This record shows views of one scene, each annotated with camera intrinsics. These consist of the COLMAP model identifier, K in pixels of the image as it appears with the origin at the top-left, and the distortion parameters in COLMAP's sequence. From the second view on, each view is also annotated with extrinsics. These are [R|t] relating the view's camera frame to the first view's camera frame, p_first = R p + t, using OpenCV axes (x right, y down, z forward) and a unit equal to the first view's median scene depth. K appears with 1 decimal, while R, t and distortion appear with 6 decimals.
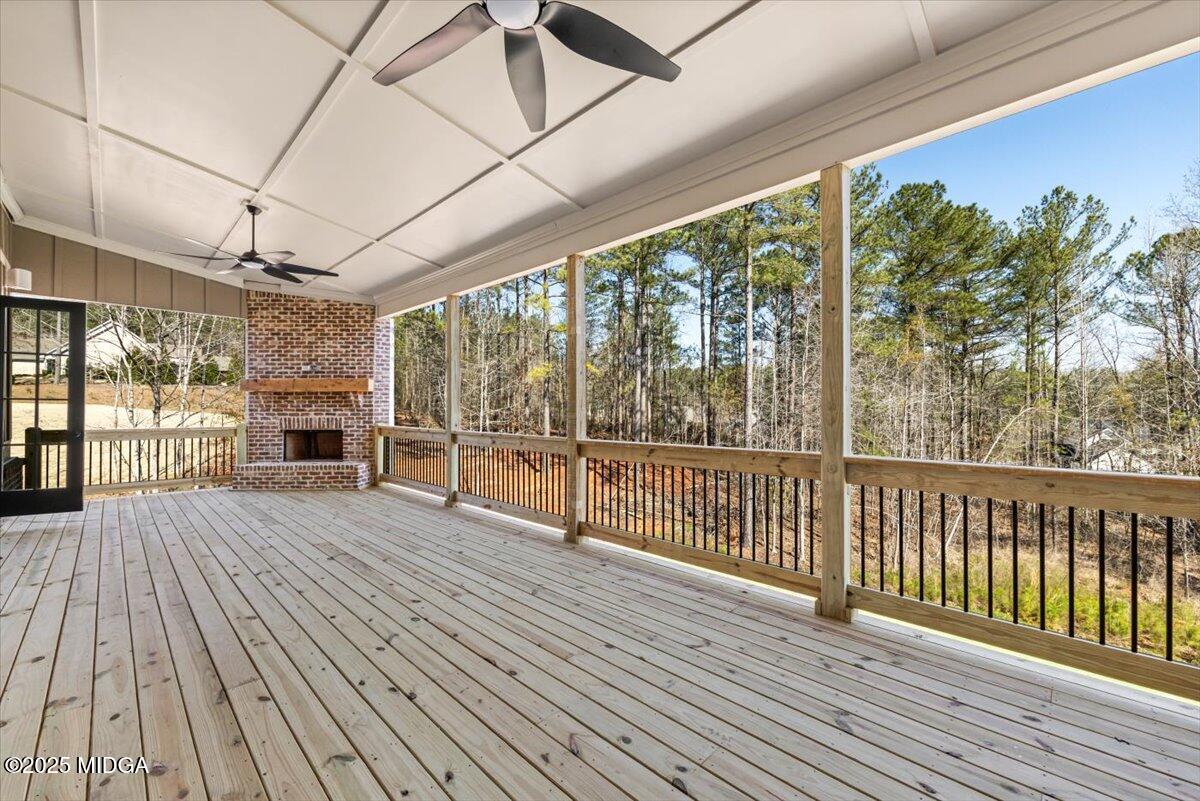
lens RADIAL K [[483.8, 0, 599.3], [0, 483.8, 406.5], [0, 0, 1]] dist [-0.003457, 0.000645]
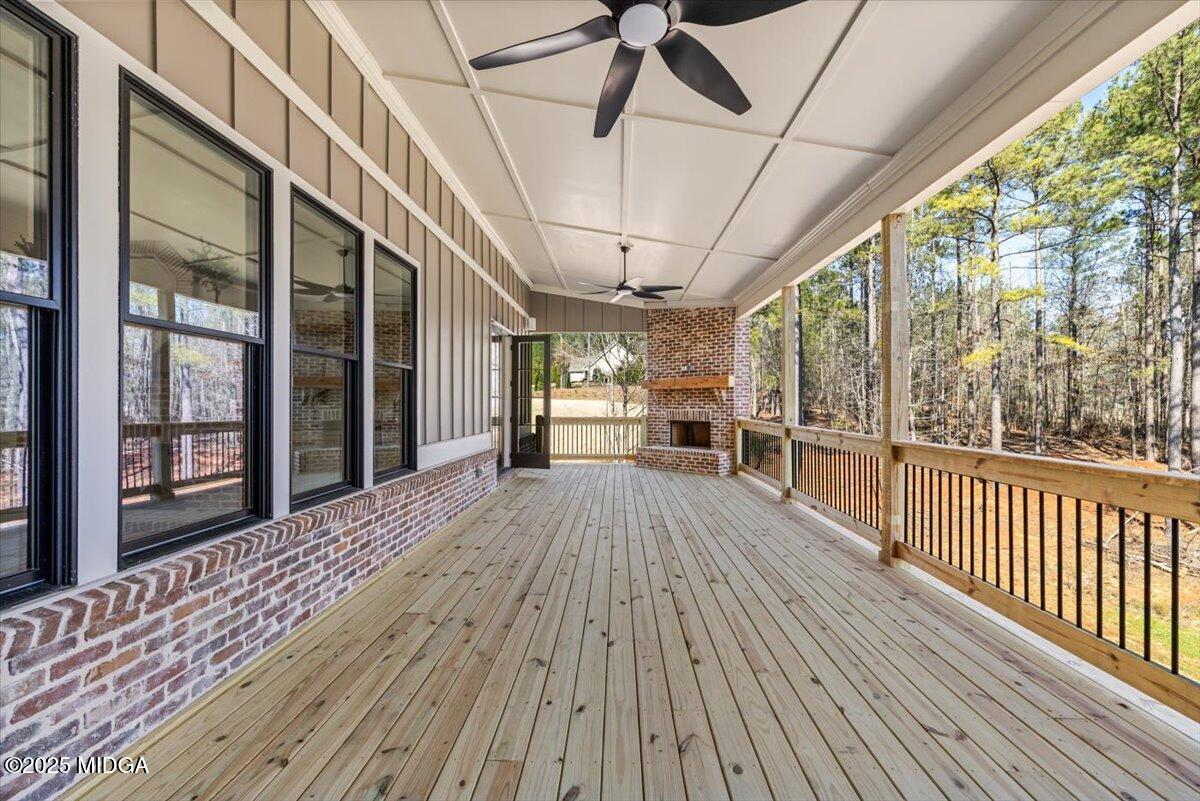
lens RADIAL K [[483.8, 0, 598.8], [0, 483.8, 403.9], [0, 0, 1]] dist [-0.003457, 0.000645]
pose [[0.675585, 0.000103, -0.737283, 0.124508], [0.004848, 0.999978, 0.004582, 0.000434], [0.737267, -0.006670, 0.675569, 0.046597]]
